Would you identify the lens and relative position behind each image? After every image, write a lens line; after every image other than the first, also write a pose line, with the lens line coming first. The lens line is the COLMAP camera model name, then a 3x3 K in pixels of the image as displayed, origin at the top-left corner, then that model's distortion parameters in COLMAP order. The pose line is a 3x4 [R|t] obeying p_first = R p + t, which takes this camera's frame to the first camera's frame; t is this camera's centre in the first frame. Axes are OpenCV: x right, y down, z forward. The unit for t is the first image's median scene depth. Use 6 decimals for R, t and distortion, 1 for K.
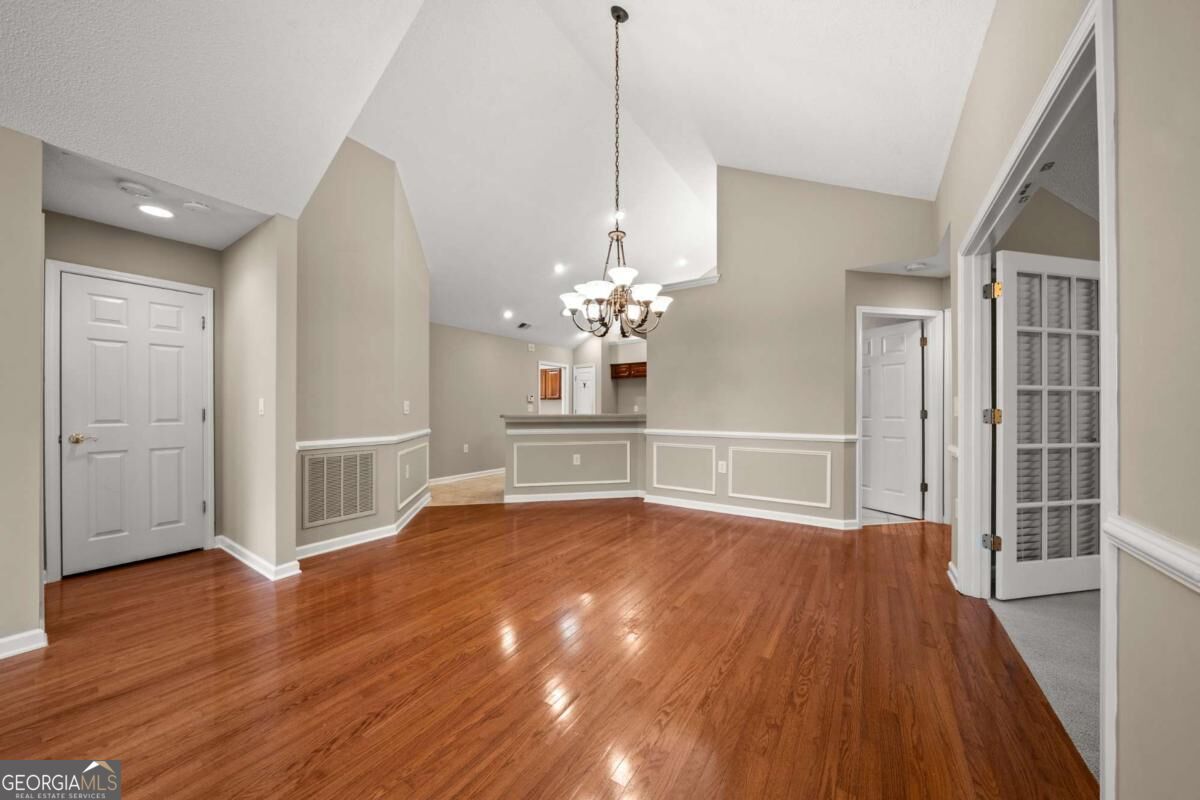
lens RADIAL K [[407.4, 0, 583.5], [0, 407.4, 409.4], [0, 0, 1]] dist [-0.002103, -0.000169]
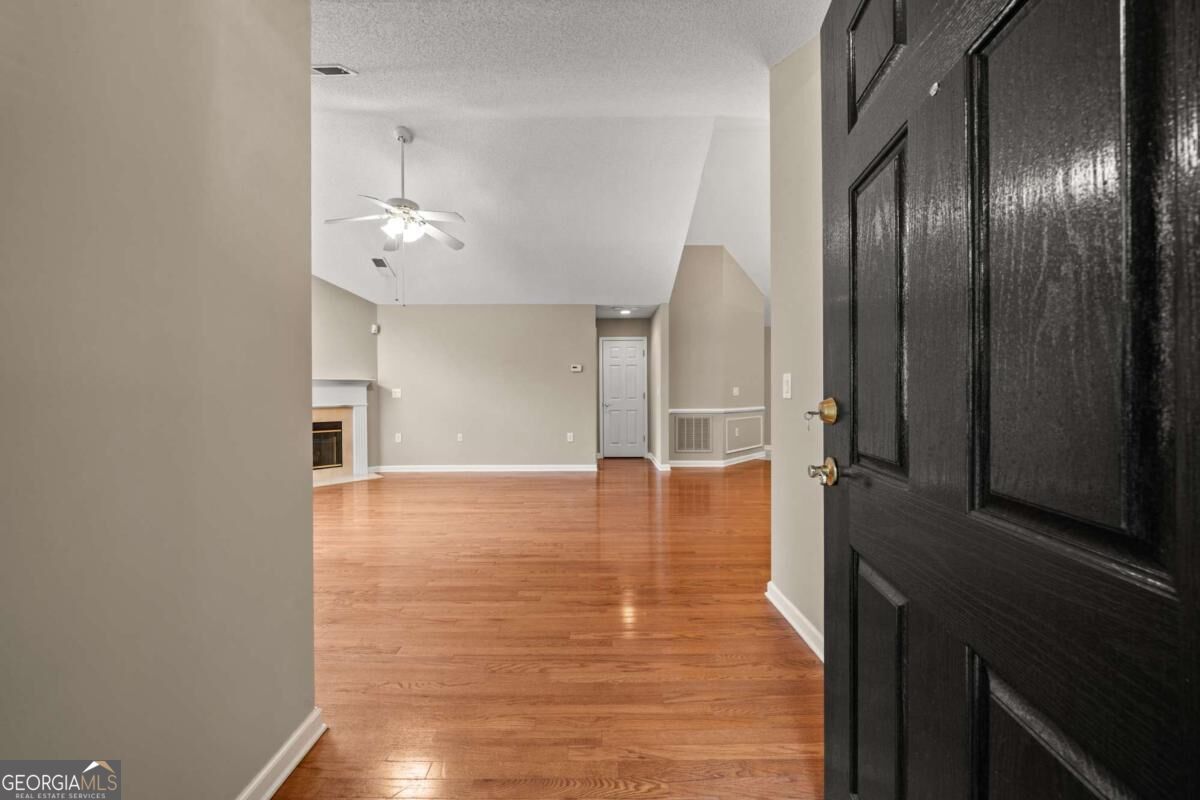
lens RADIAL K [[402.2, 0, 598.2], [0, 402.2, 396.0], [0, 0, 1]] dist [-0.000179, -0.000011]
pose [[0.572299, 0.000063, -0.820045, 0.591920], [0.006145, 0.999972, 0.004366, 0.002014], [0.820022, -0.007538, 0.572282, -0.368710]]
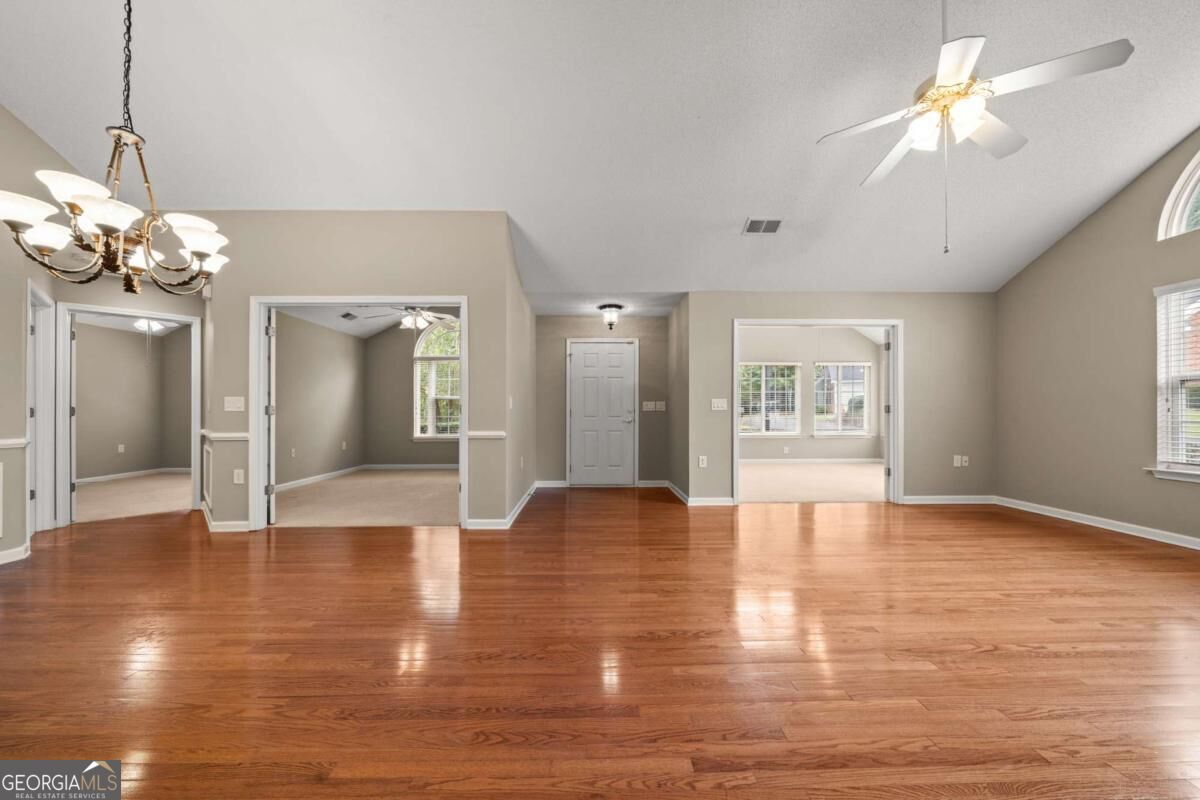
lens RADIAL K [[411.7, 0, 602.7], [0, 411.7, 411.5], [0, 0, 1]] dist [-0.000894, -0.000152]
pose [[-0.596323, 0.002000, 0.802742, -0.665779], [0.000228, 0.999997, -0.002322, 0.015121], [-0.802745, -0.001202, -0.596322, 0.566036]]
